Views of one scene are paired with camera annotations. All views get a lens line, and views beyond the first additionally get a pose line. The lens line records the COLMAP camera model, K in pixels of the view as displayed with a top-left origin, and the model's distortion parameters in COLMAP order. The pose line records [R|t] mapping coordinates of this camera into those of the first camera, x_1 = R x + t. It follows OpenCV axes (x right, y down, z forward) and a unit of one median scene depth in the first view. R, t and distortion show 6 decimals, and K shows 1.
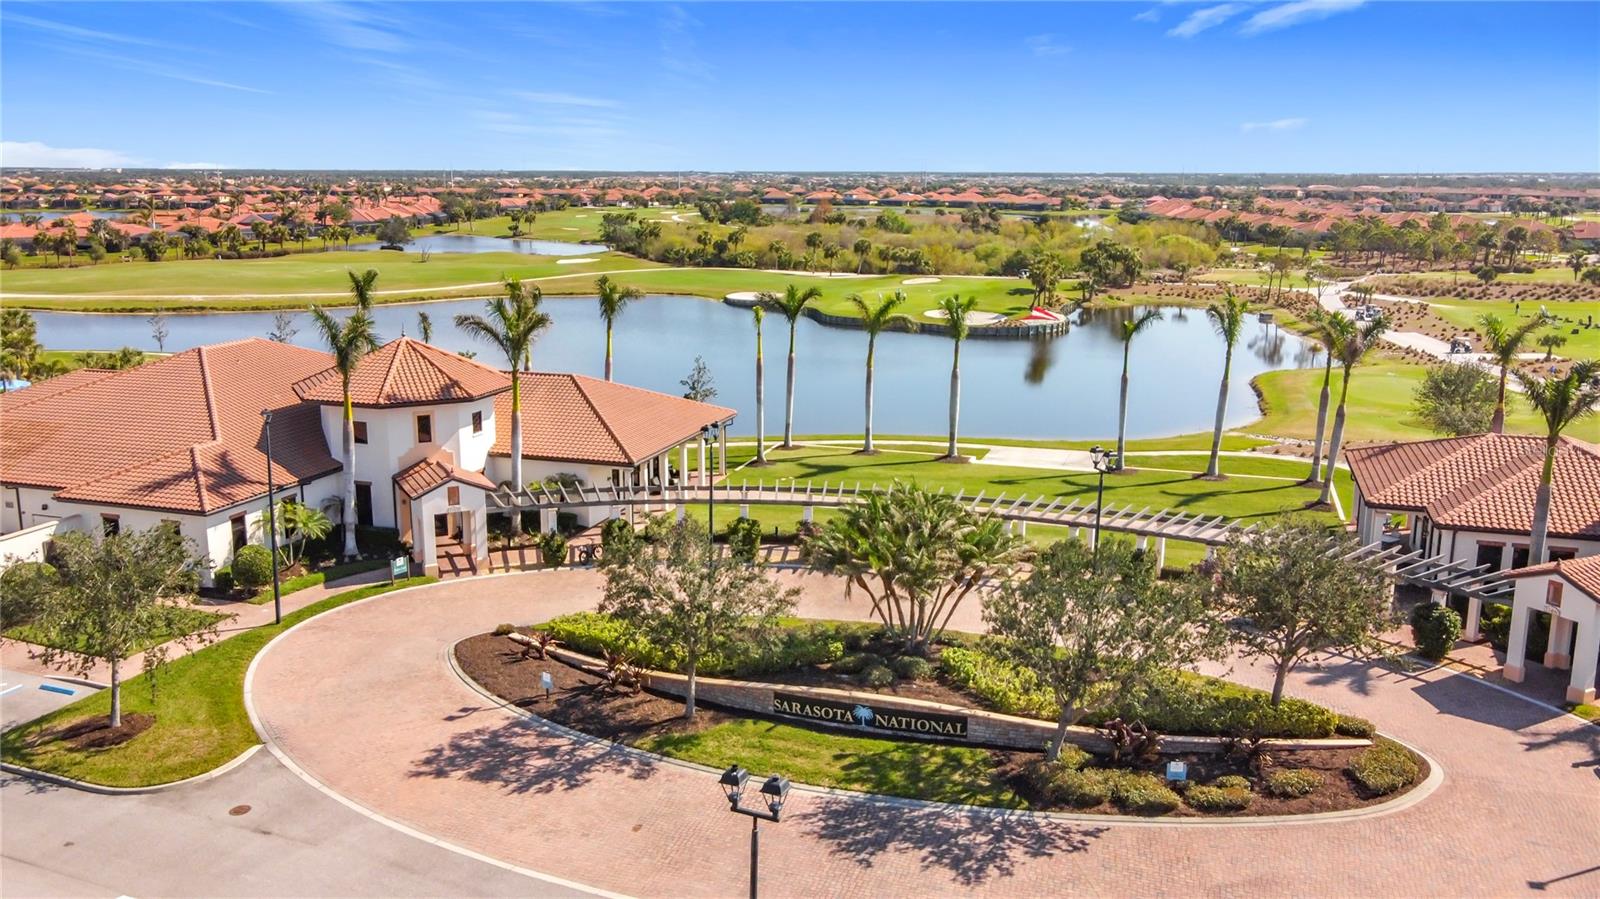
lens RADIAL K [[1277.7, 0, 800.0], [0, 1277.7, 449.5], [0, 0, 1]] dist [0.003780, 0.012229]
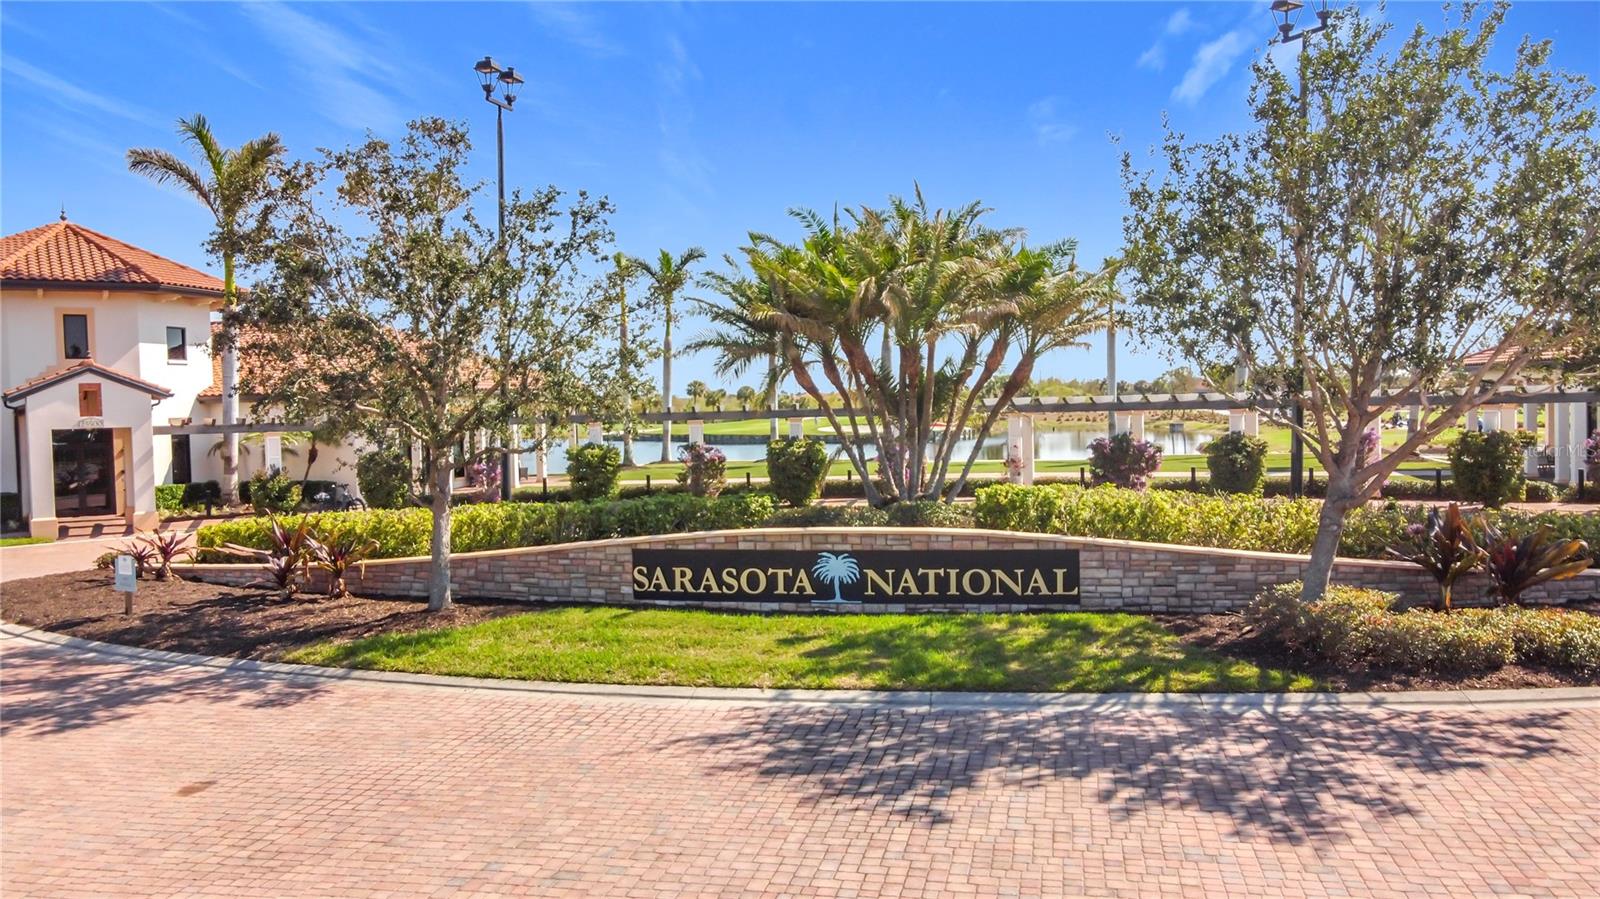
lens RADIAL K [[1237.2, 0, 800.0], [0, 1237.2, 449.5], [0, 0, 1]] dist [-0.001747, 0.022429]
pose [[0.994753, -0.030380, 0.097693, -0.003457], [0.046348, 0.985104, -0.165596, 0.255472], [-0.091207, 0.169255, 0.981343, 0.626943]]
